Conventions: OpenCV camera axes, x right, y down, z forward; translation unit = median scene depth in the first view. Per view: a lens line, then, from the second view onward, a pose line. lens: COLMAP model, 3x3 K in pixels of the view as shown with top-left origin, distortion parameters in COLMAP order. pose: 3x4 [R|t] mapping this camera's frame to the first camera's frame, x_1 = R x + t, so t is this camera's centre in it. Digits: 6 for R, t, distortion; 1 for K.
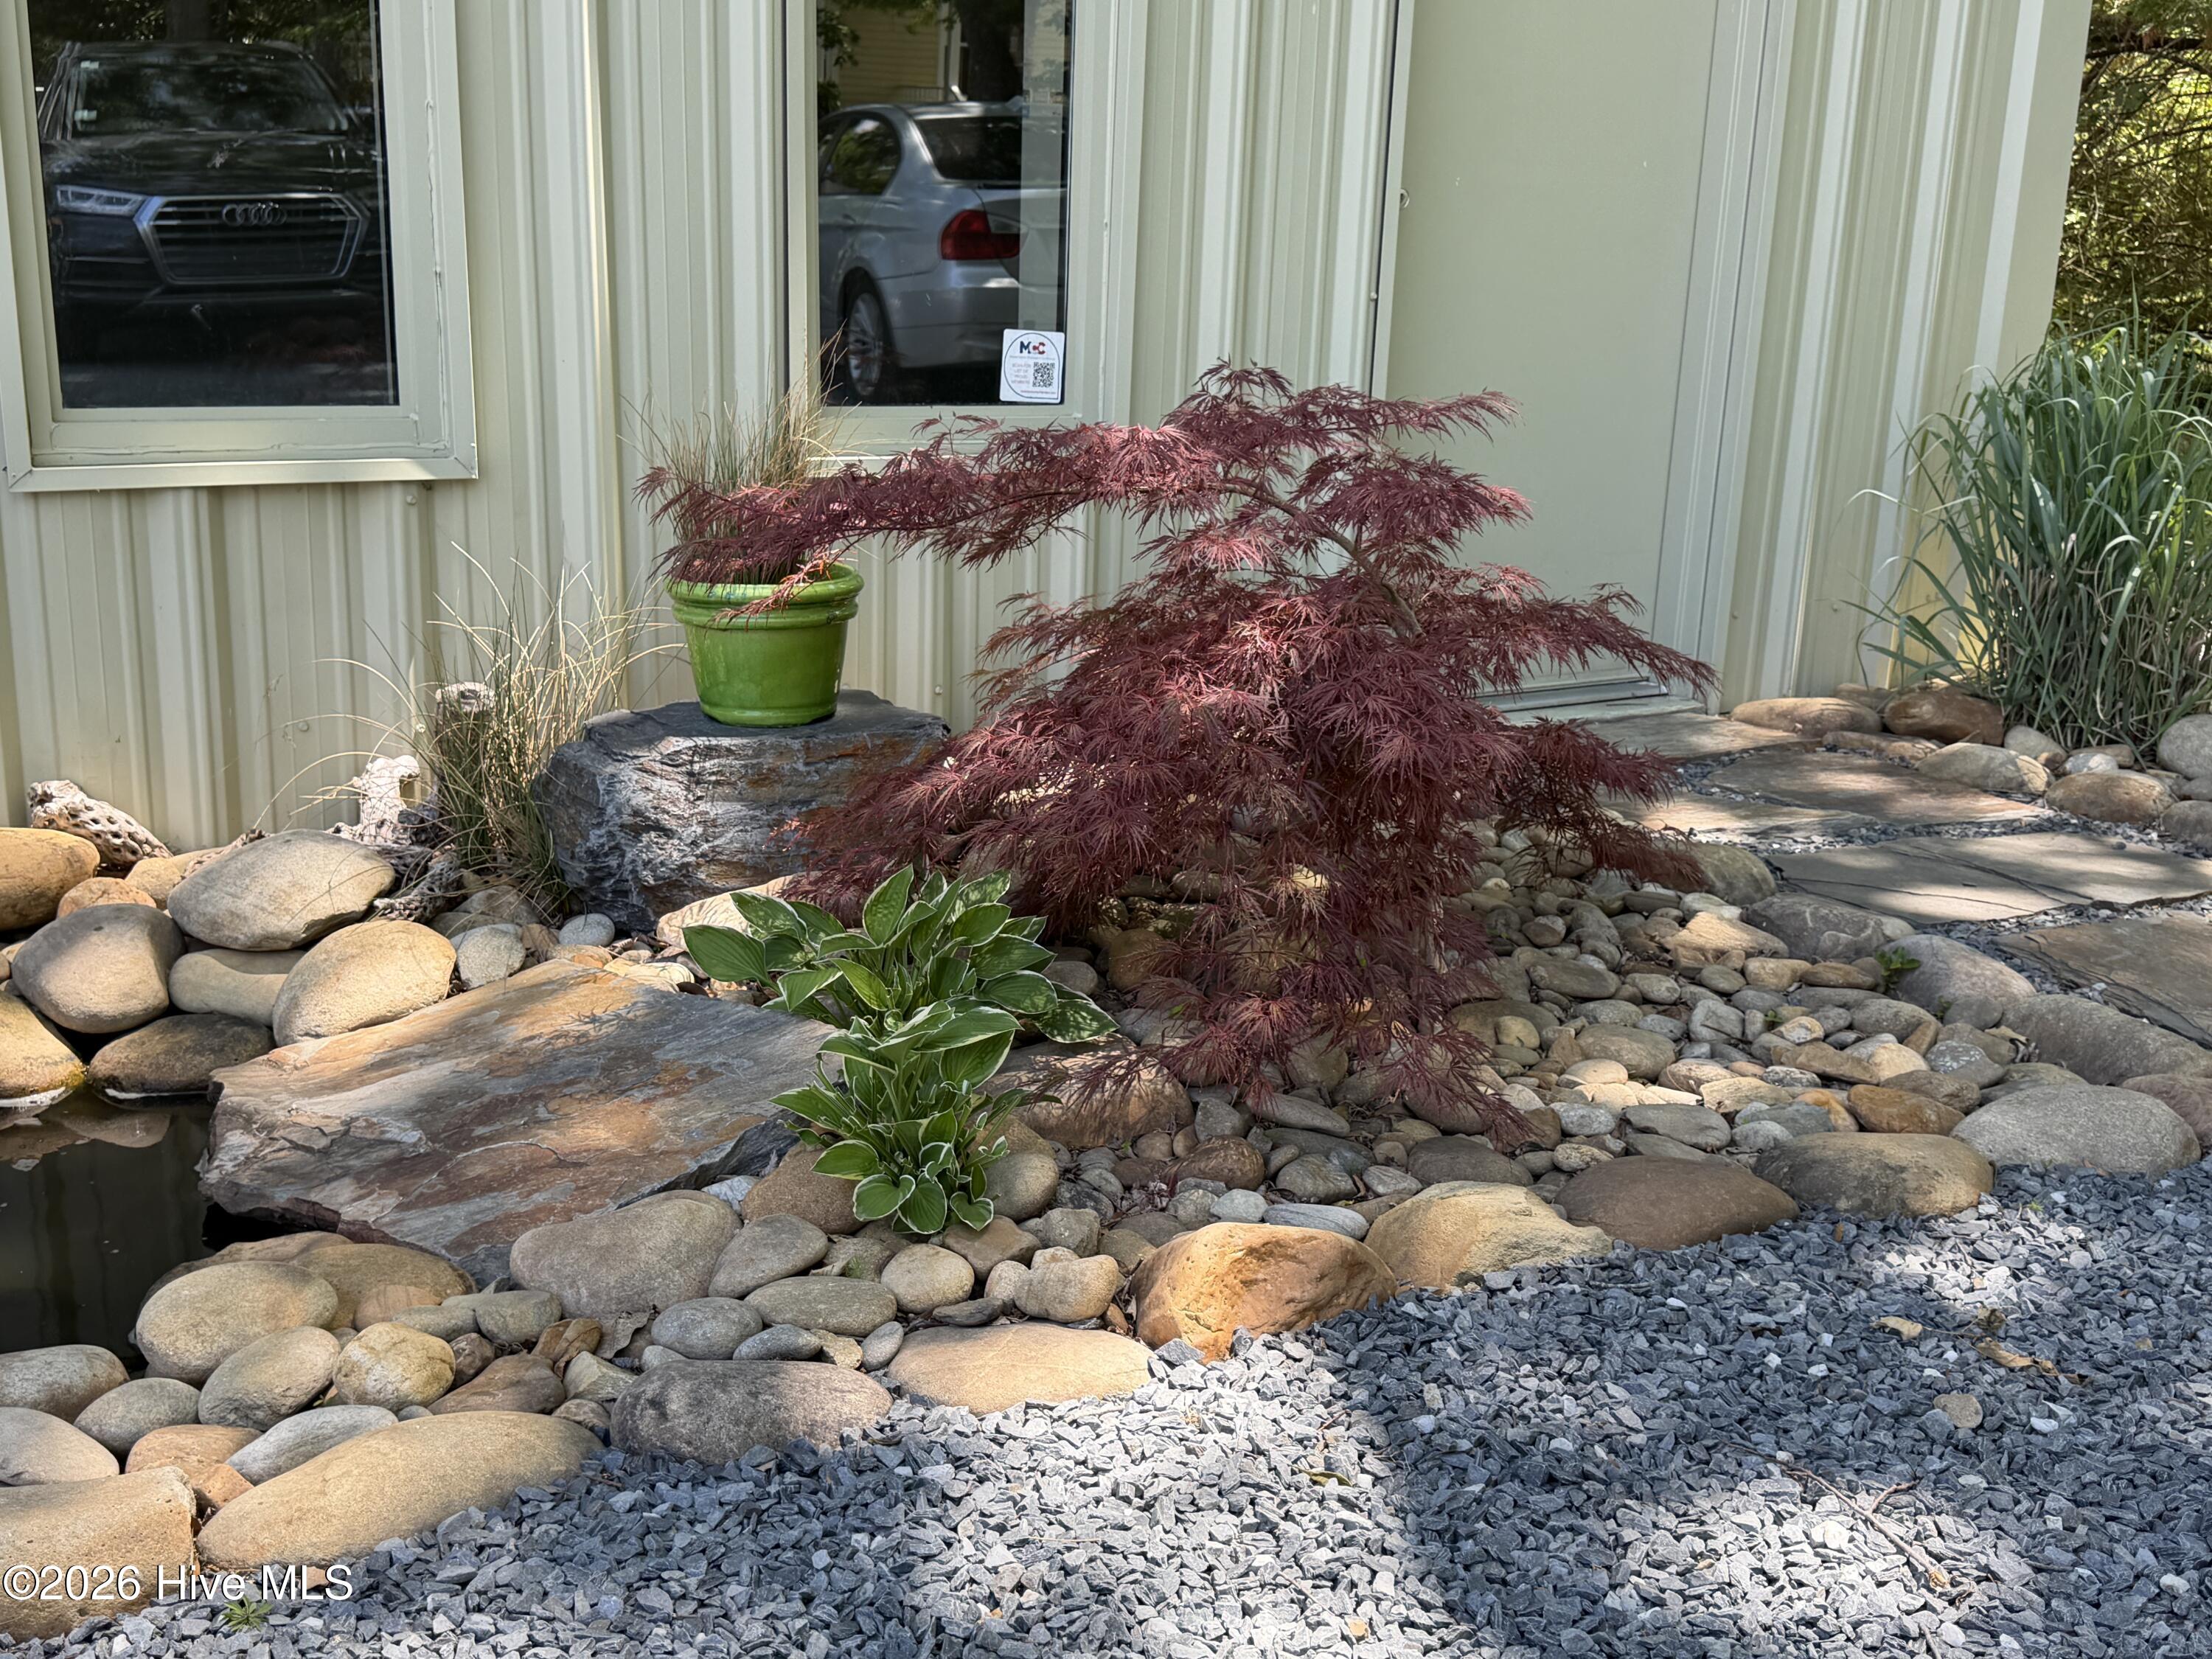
lens RADIAL K [[2263.8, 0, 1106.0], [0, 2263.8, 829.5], [0, 0, 1]] dist [0.228213, -0.574307]
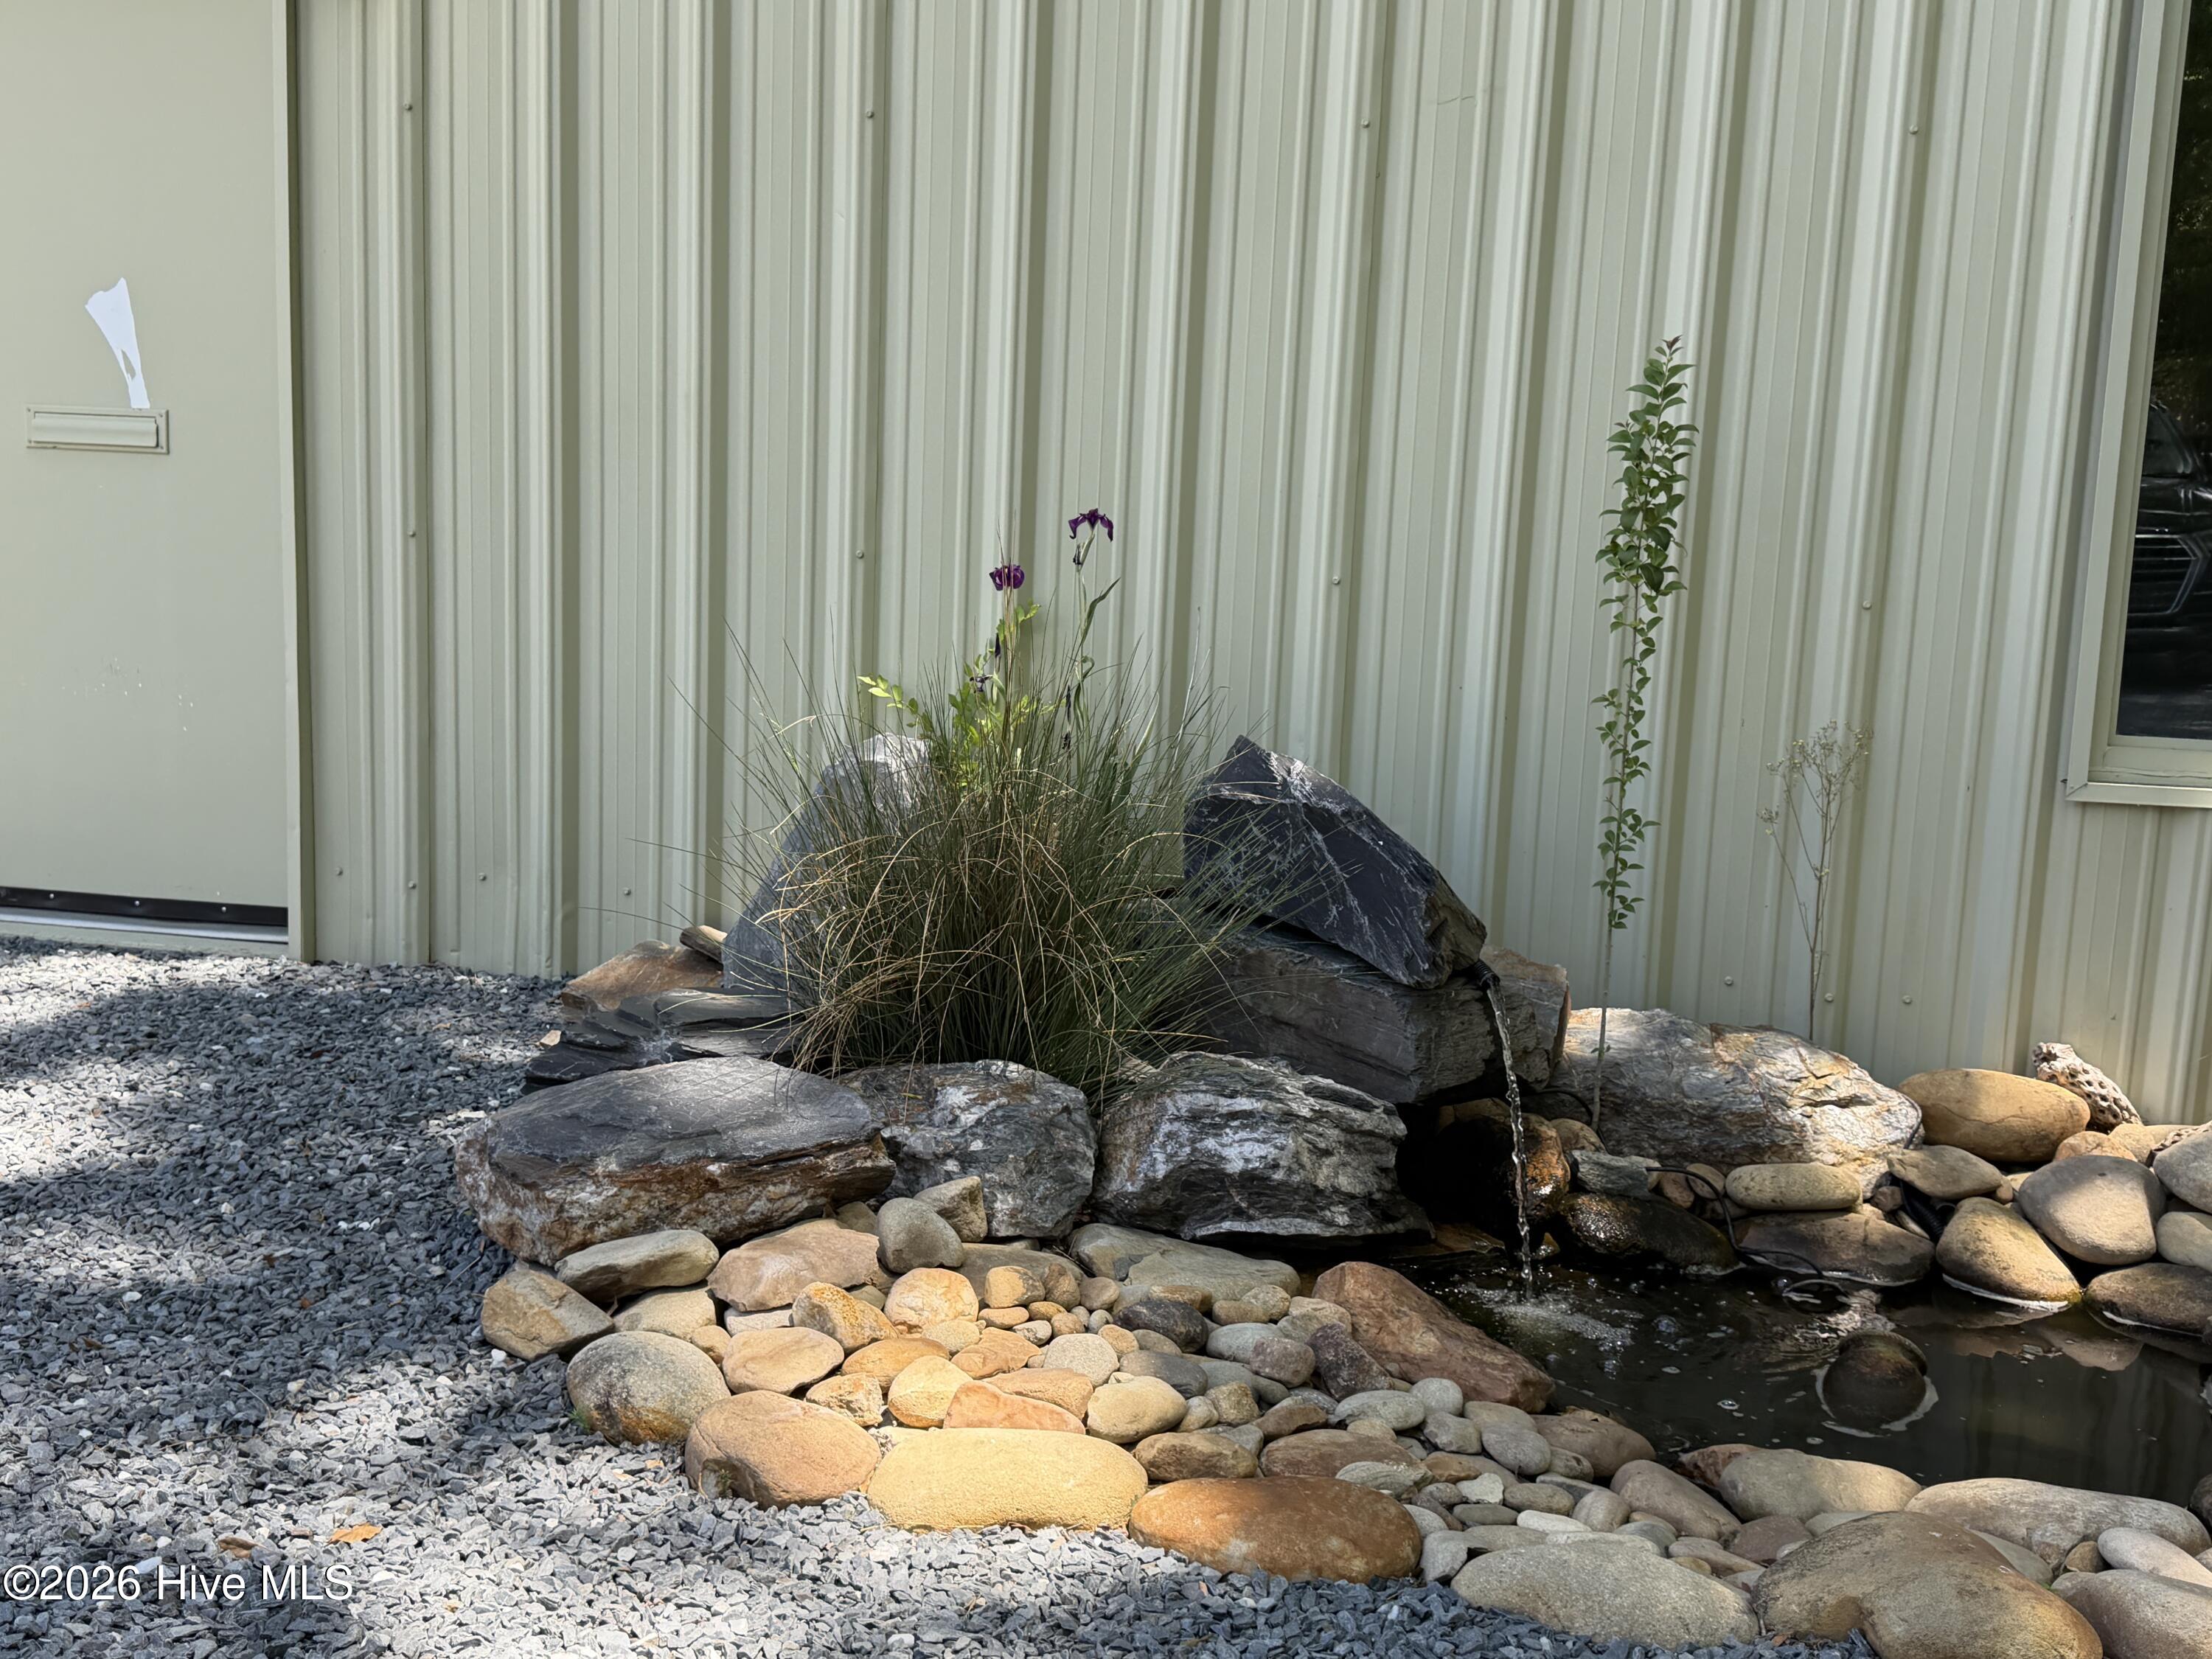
lens RADIAL K [[2229.2, 0, 1106.0], [0, 2229.2, 829.5], [0, 0, 1]] dist [0.200664, -0.473845]
pose [[0.758137, 0.099210, -0.644505, -0.087732], [-0.181197, 0.981487, -0.062061, 0.032407], [0.626416, 0.163833, 0.762078, -0.207694]]
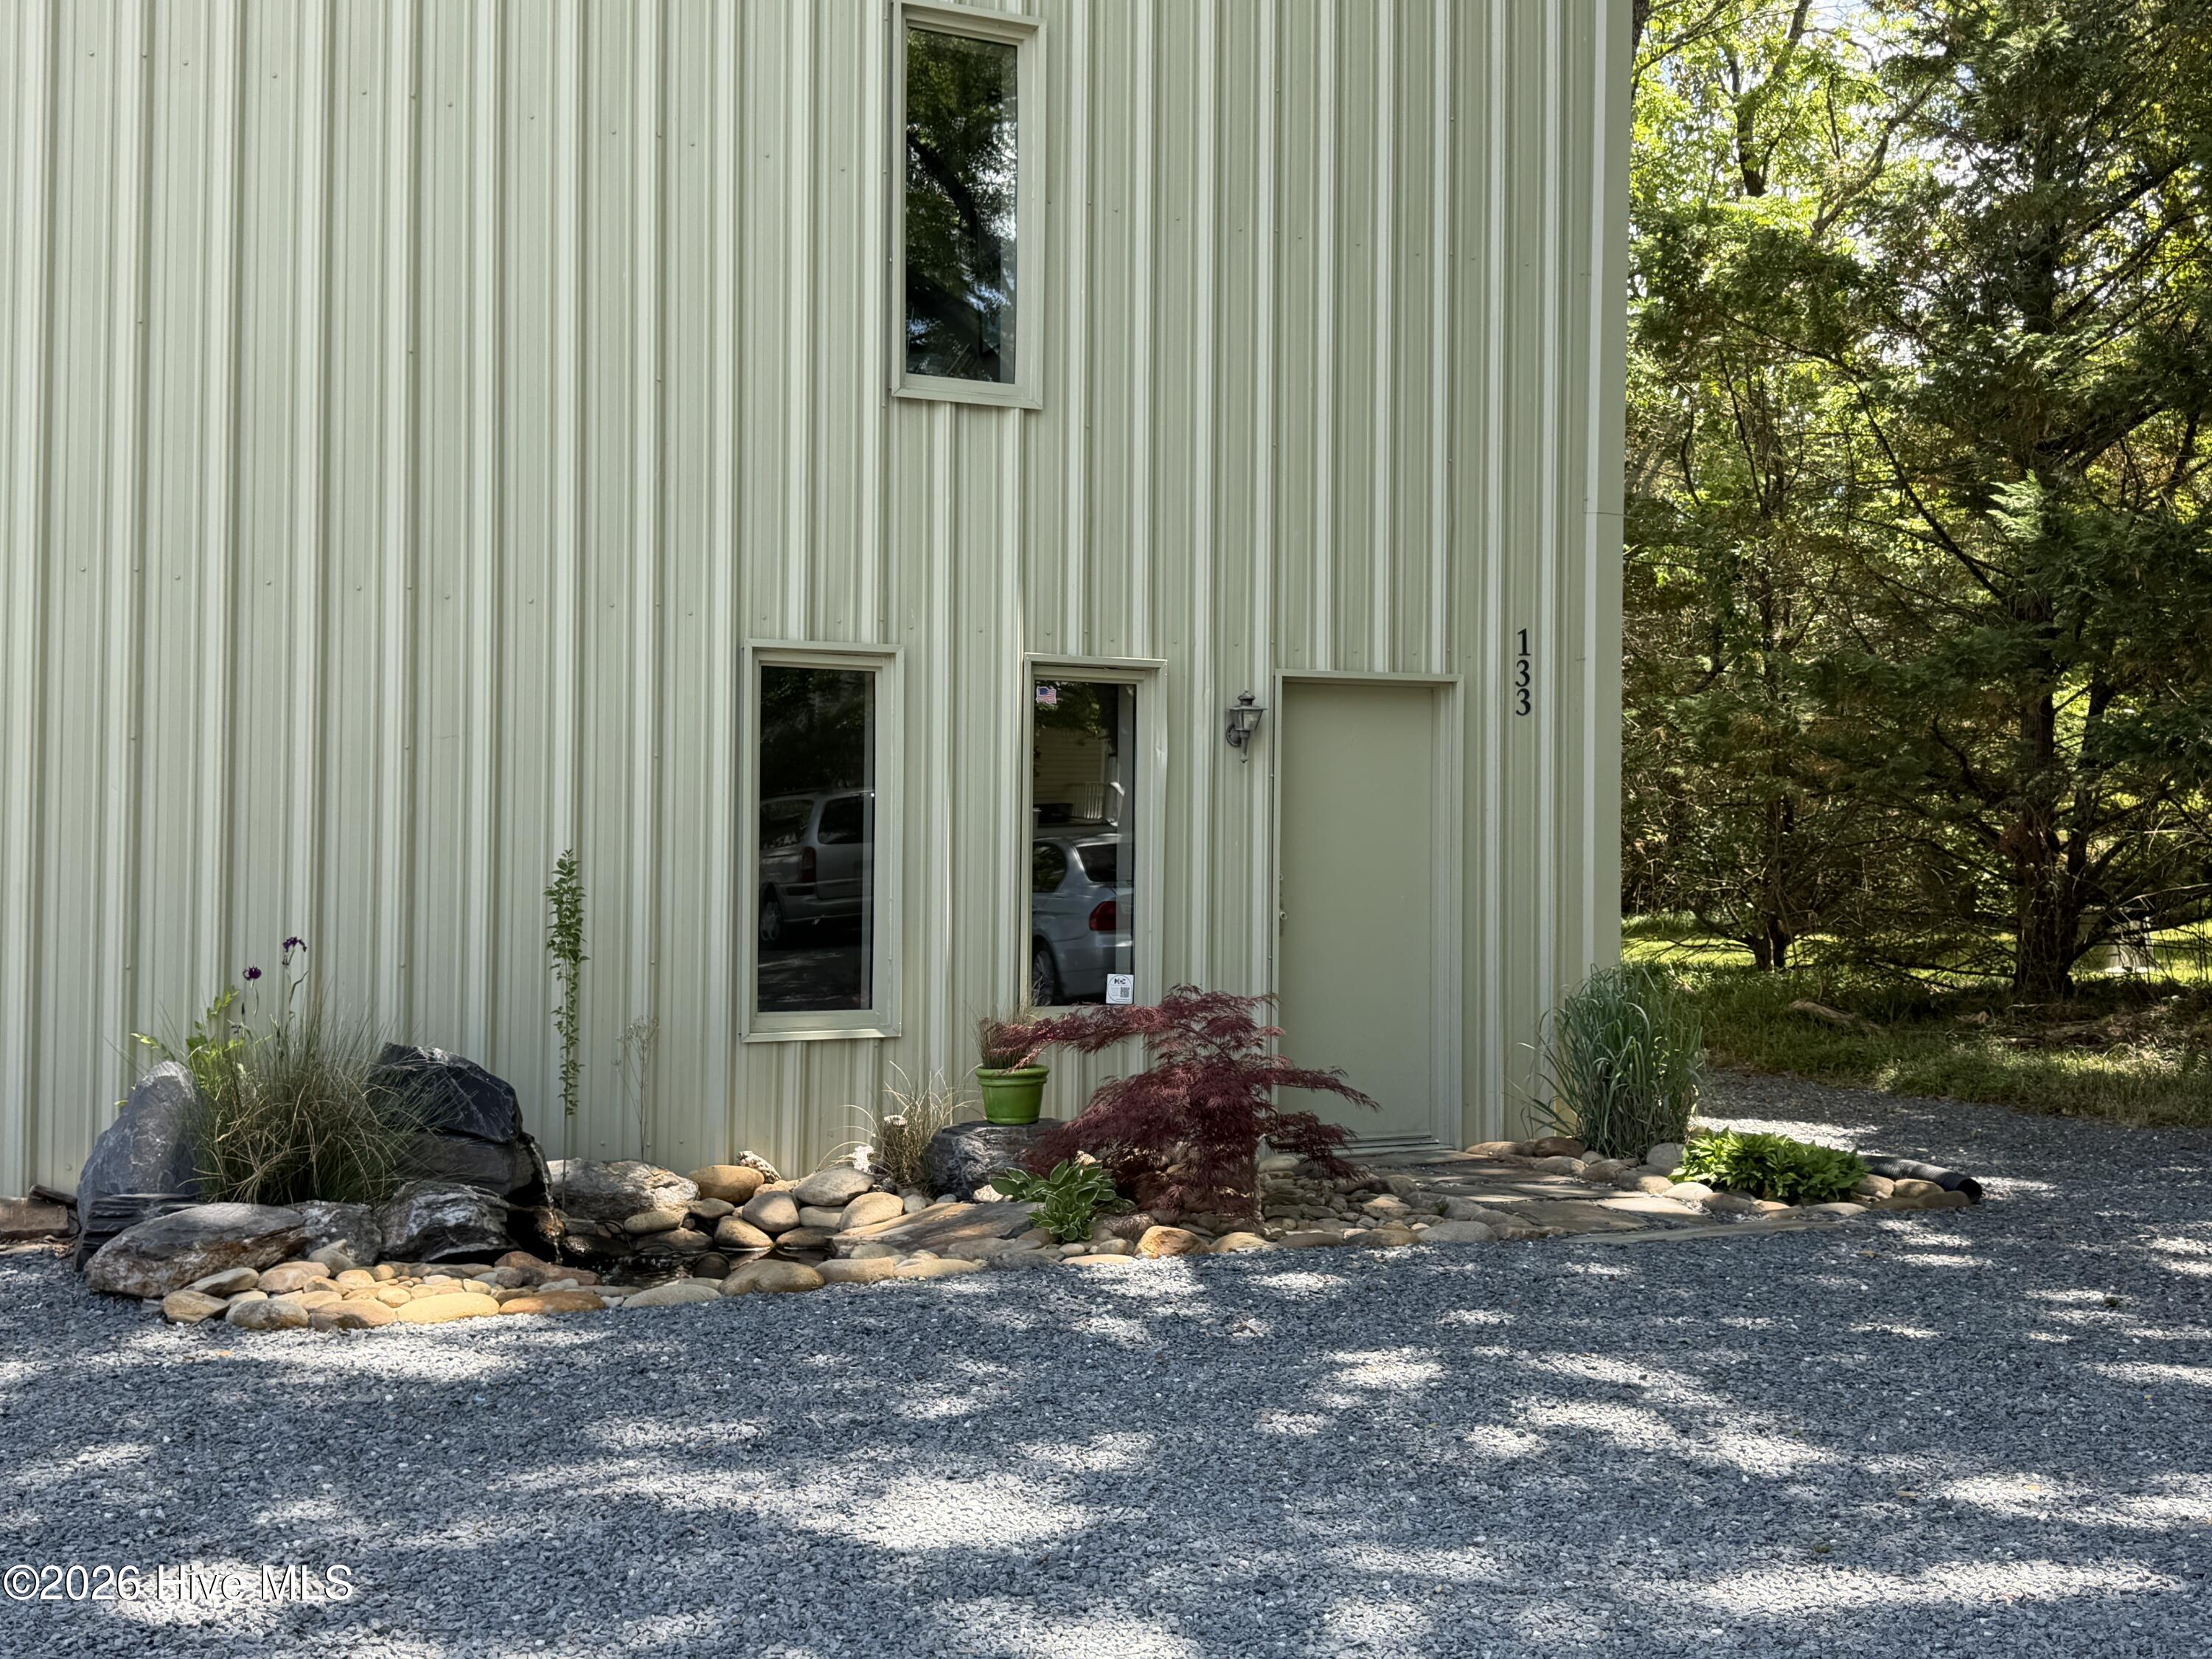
lens RADIAL K [[2263.8, 0, 1106.0], [0, 2263.8, 829.5], [0, 0, 1]] dist [0.228213, -0.574307]
pose [[0.997412, -0.023285, -0.068021, 0.145275], [0.003966, 0.962480, -0.271323, 0.342407], [0.071787, 0.270351, 0.960082, -1.611967]]
